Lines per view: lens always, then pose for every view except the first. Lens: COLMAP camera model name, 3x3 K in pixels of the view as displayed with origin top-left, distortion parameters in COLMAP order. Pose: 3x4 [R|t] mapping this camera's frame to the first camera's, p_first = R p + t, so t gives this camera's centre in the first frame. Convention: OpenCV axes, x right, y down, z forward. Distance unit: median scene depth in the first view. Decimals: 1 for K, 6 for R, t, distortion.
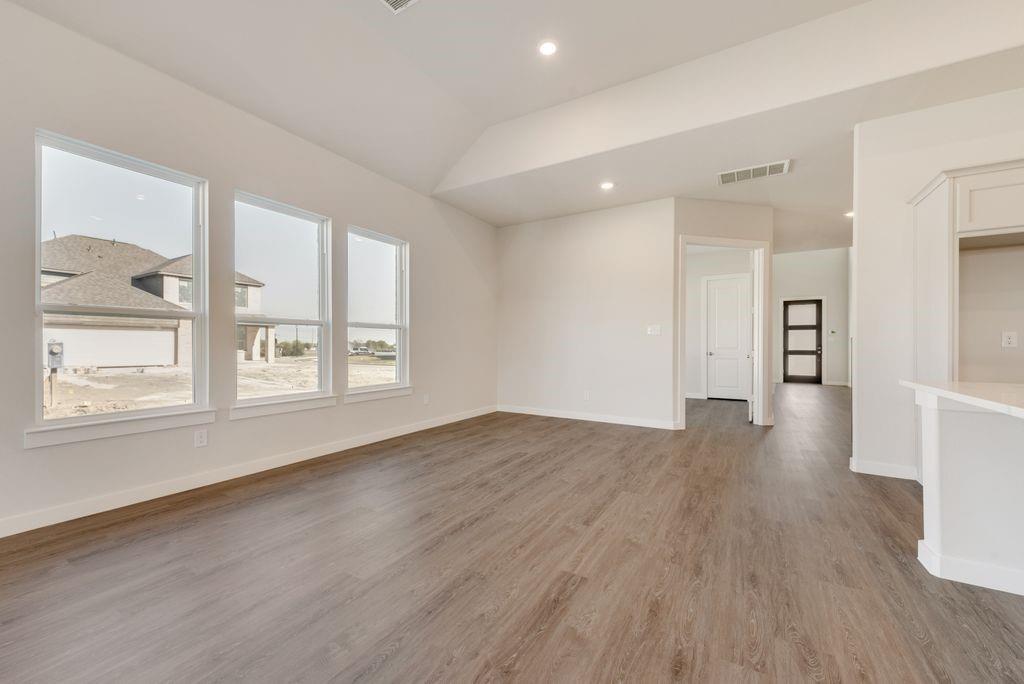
lens RADIAL K [[404.2, 0, 508.5], [0, 404.2, 344.3], [0, 0, 1]] dist [0.010537, -0.001829]
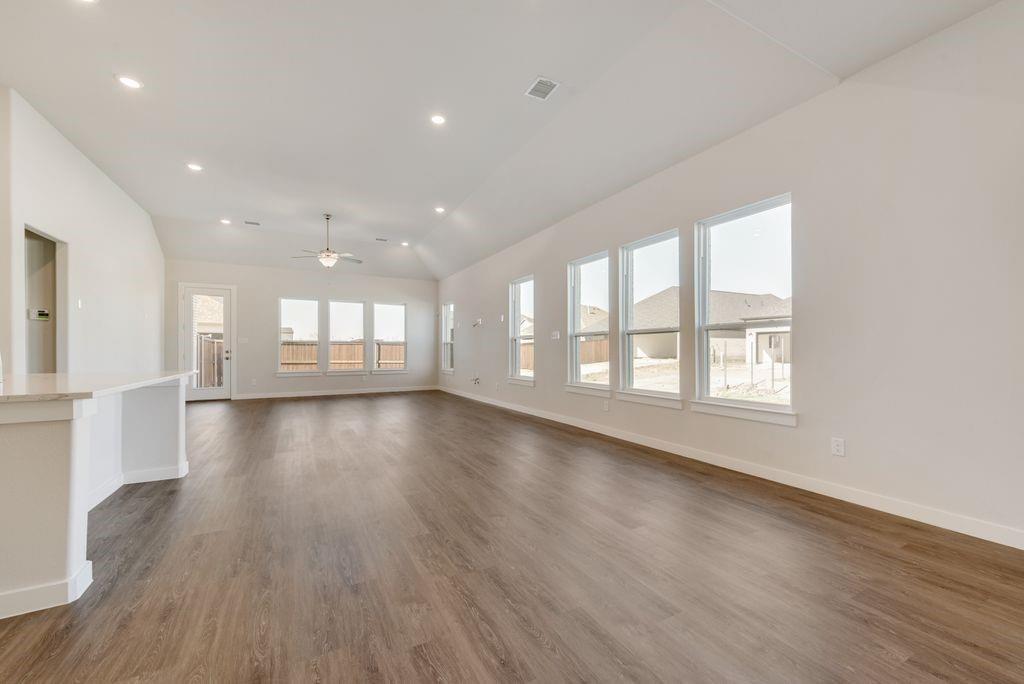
lens RADIAL K [[404.2, 0, 511.6], [0, 404.2, 343.4], [0, 0, 1]] dist [0.010537, -0.001829]
pose [[-0.513183, -0.012687, -0.858186, 0.627584], [0.003136, 0.999856, -0.016657, 0.001912], [0.858274, -0.011239, -0.513069, 1.094511]]
